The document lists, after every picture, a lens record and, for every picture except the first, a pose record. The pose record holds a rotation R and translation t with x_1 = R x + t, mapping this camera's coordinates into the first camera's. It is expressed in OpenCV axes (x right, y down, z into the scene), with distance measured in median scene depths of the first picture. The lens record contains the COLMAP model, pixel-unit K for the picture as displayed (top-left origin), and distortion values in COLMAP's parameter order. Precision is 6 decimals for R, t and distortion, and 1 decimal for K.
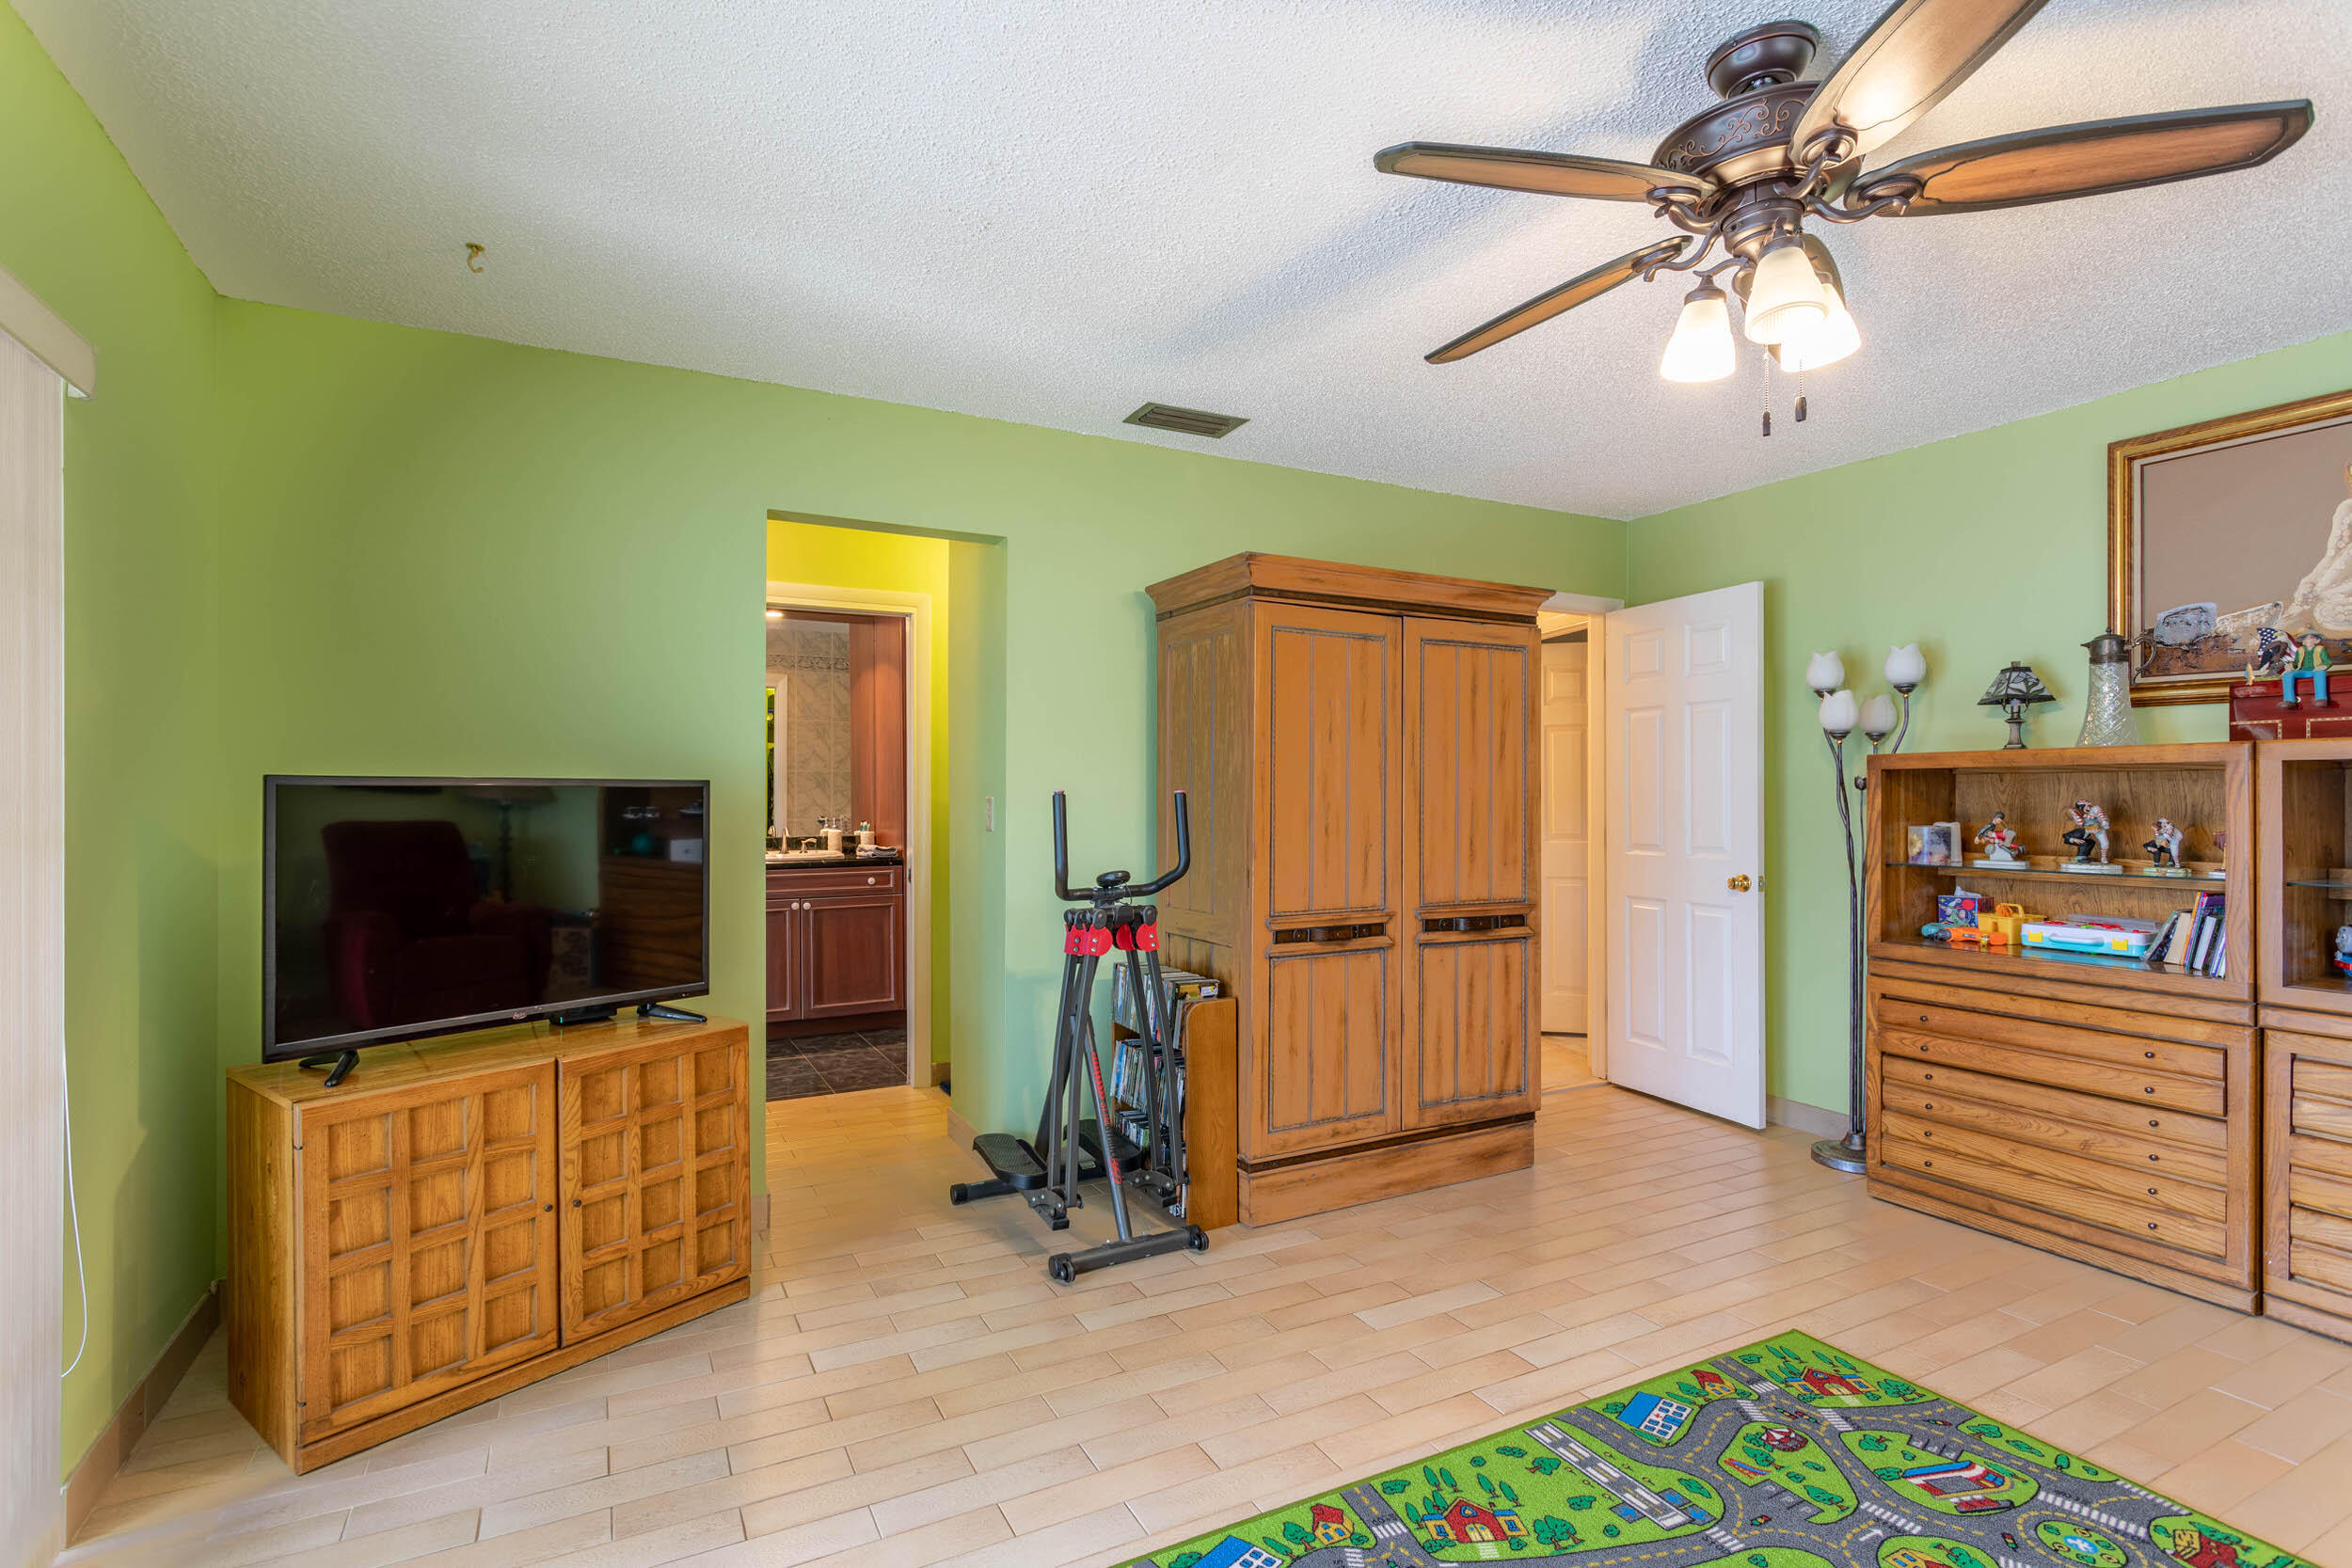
lens RADIAL K [[1117.5, 0, 1165.8], [0, 1117.5, 783.8], [0, 0, 1]] dist [0.001801, 0.000948]
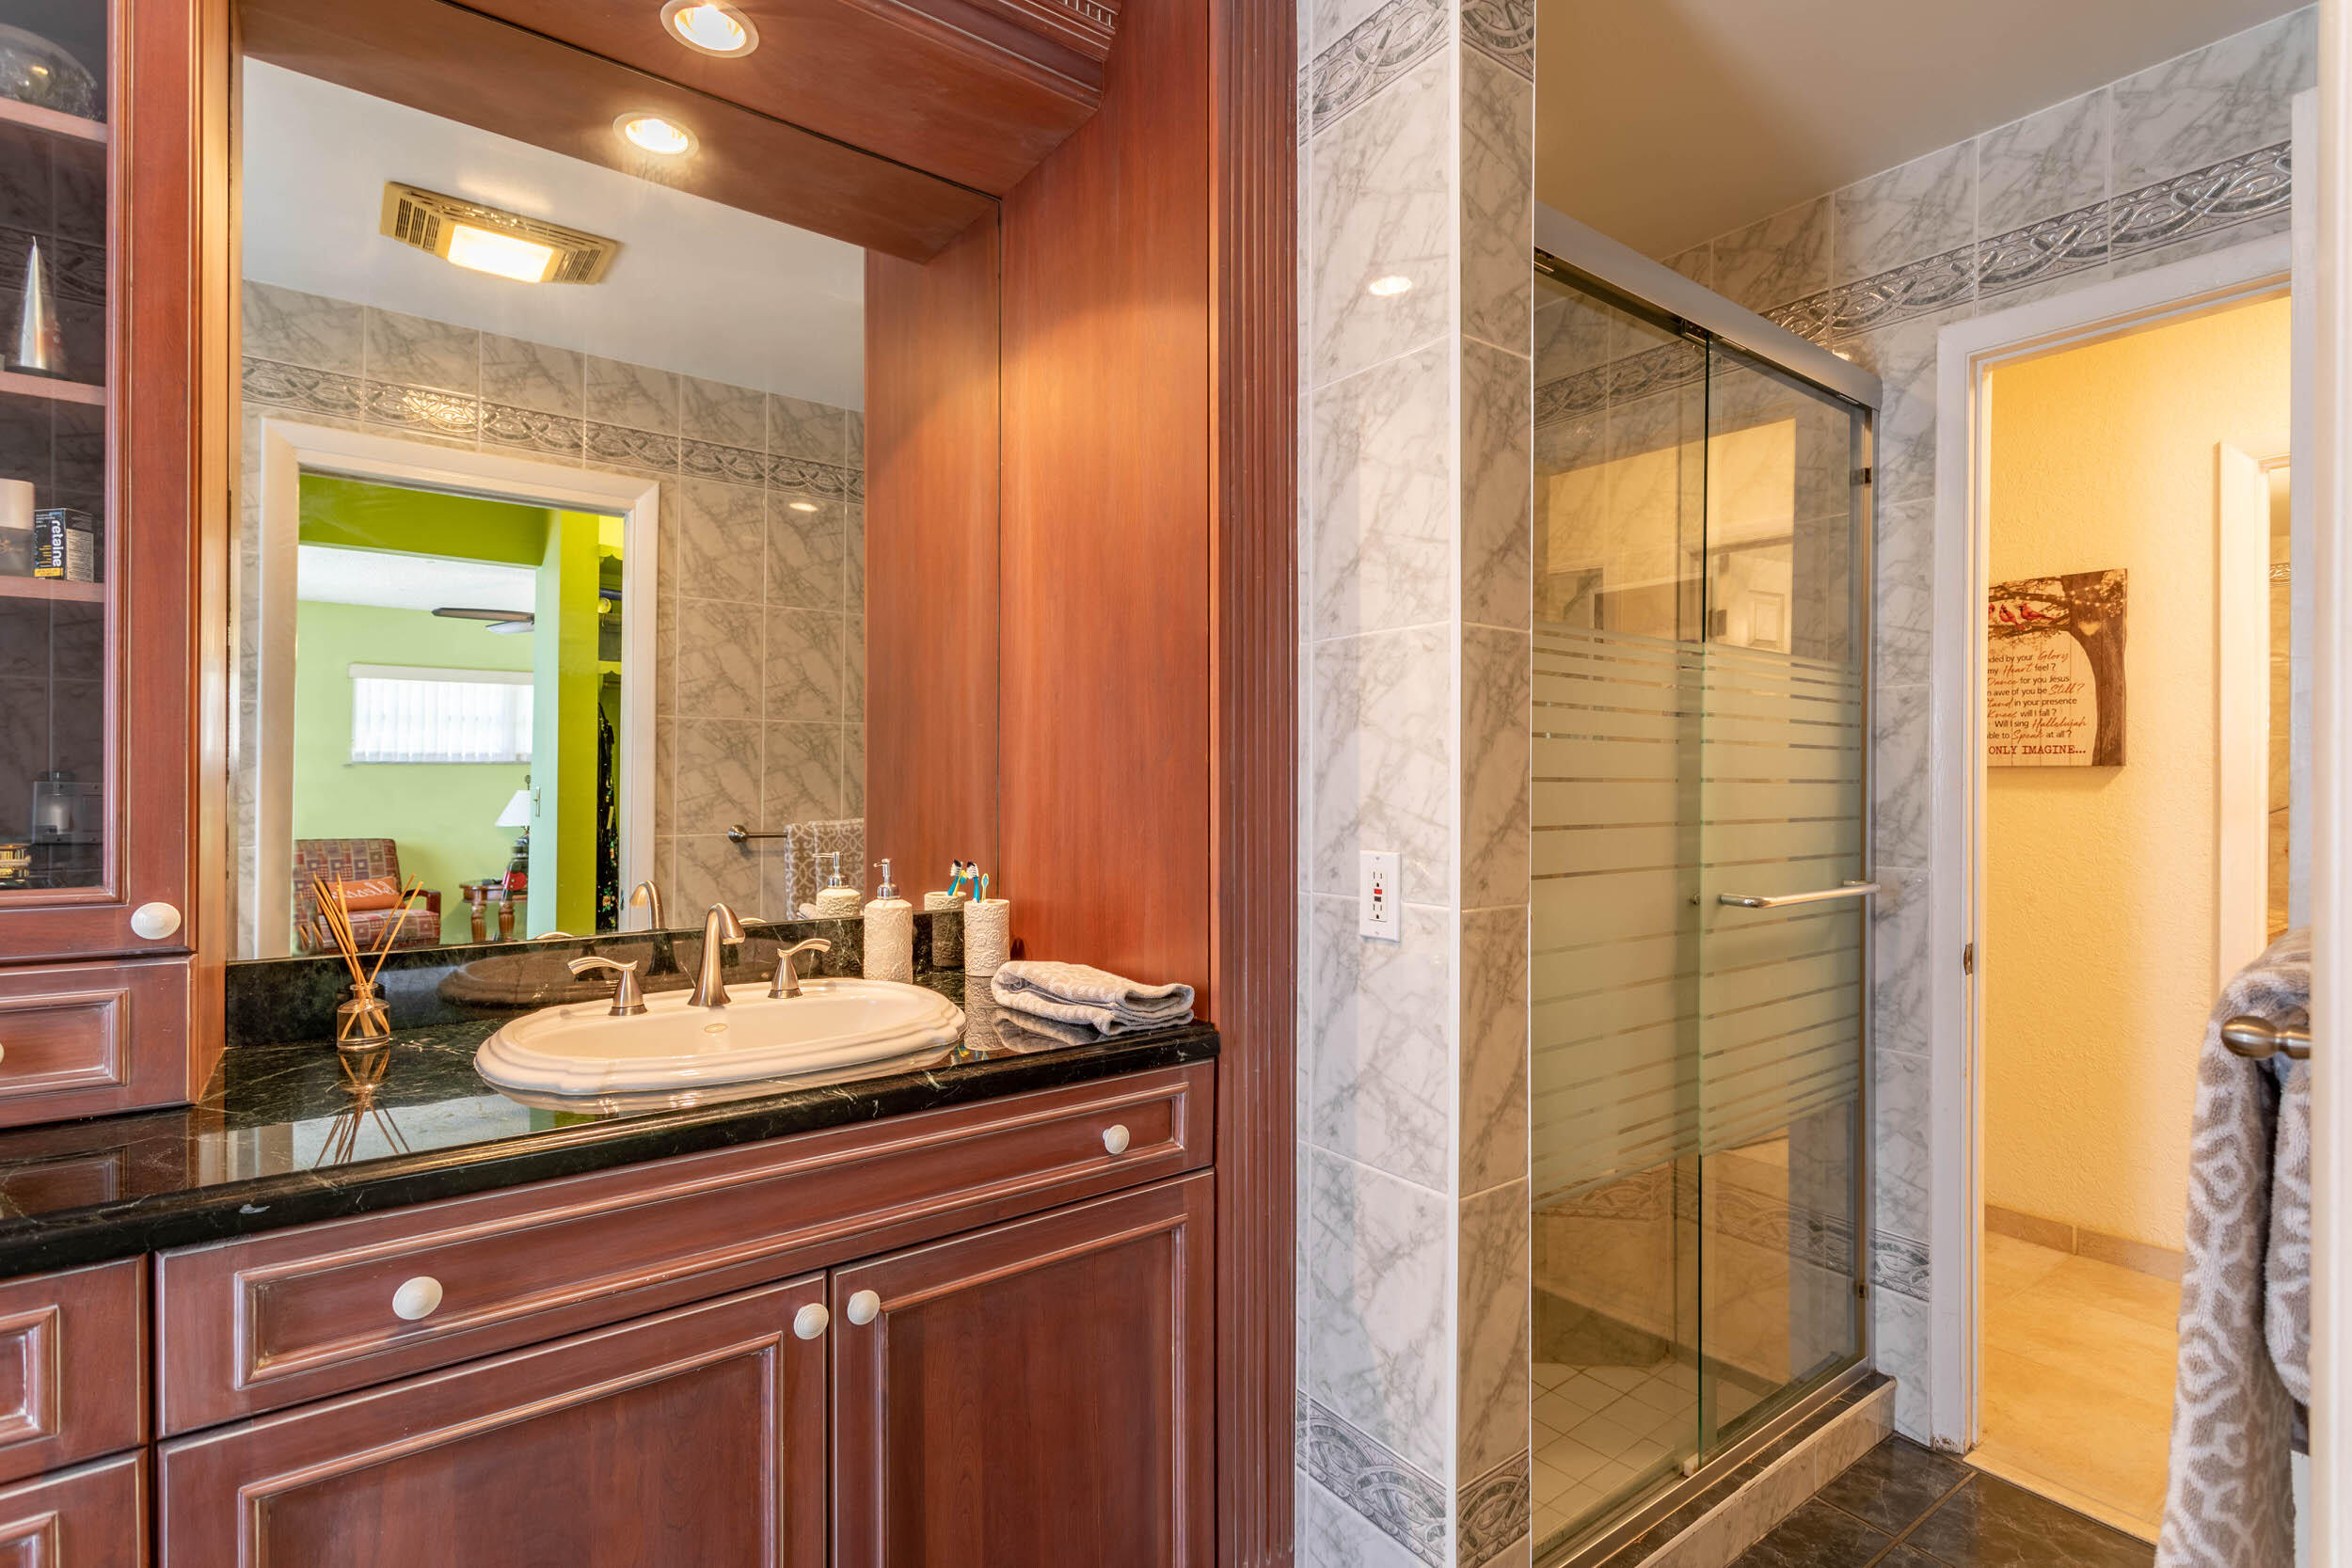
lens RADIAL K [[1117.5, 0, 1165.8], [0, 1117.5, 783.8], [0, 0, 1]] dist [0.001801, 0.000948]
pose [[0.989910, 0.003131, 0.141663, -0.985544], [-0.005408, 0.999862, 0.015691, 0.027014], [-0.141595, -0.016299, 0.989791, 2.629286]]
